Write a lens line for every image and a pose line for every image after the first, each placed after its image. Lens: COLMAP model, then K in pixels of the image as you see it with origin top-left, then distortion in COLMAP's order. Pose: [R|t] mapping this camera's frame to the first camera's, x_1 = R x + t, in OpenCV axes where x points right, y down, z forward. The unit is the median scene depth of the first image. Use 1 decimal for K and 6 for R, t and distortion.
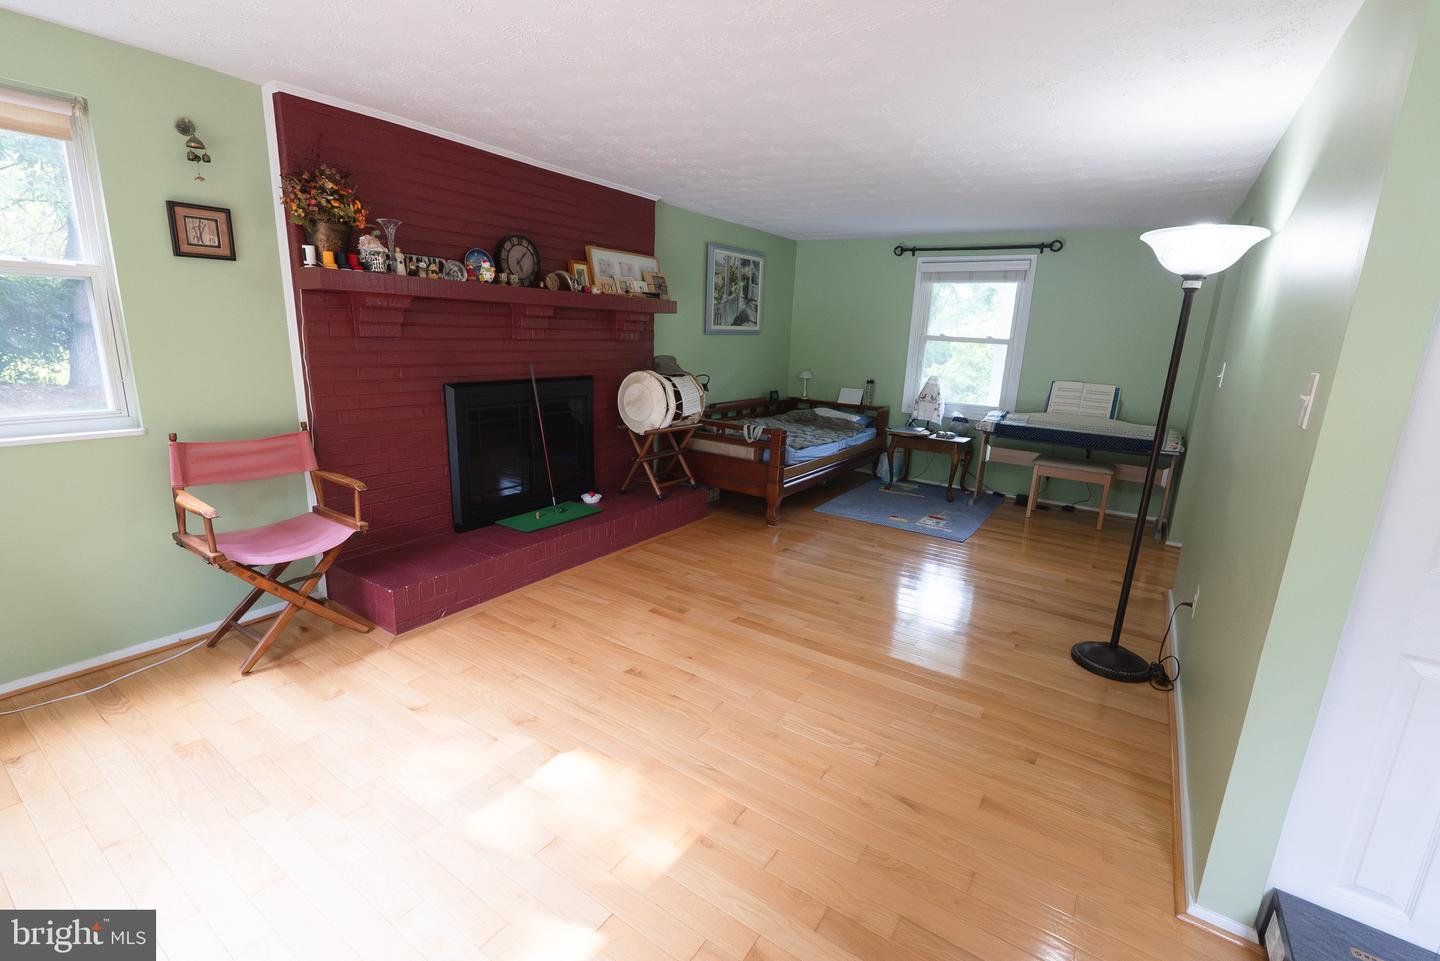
lens RADIAL K [[627.2, 0, 720.0], [0, 627.2, 480.5], [0, 0, 1]] dist [-0.011530, -0.000076]
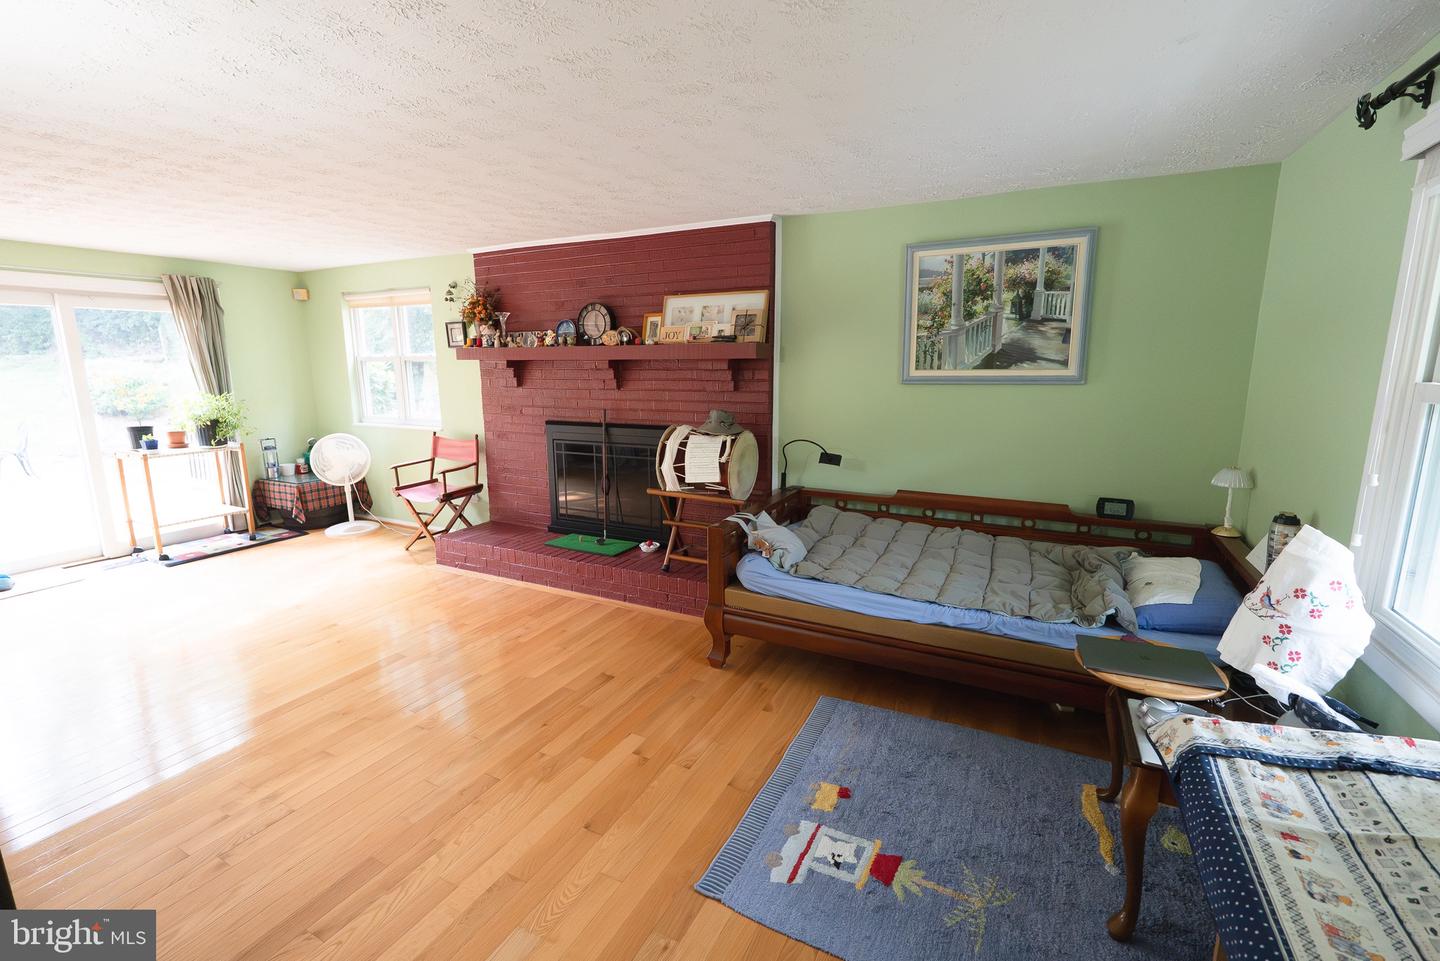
lens RADIAL K [[627.2, 0, 720.0], [0, 627.2, 480.5], [0, 0, 1]] dist [-0.011530, -0.000076]
pose [[0.128766, 0.143684, -0.981211, 0.609851], [-0.224738, 0.967933, 0.112246, -0.167098], [0.965874, 0.206062, 0.156928, 0.737411]]
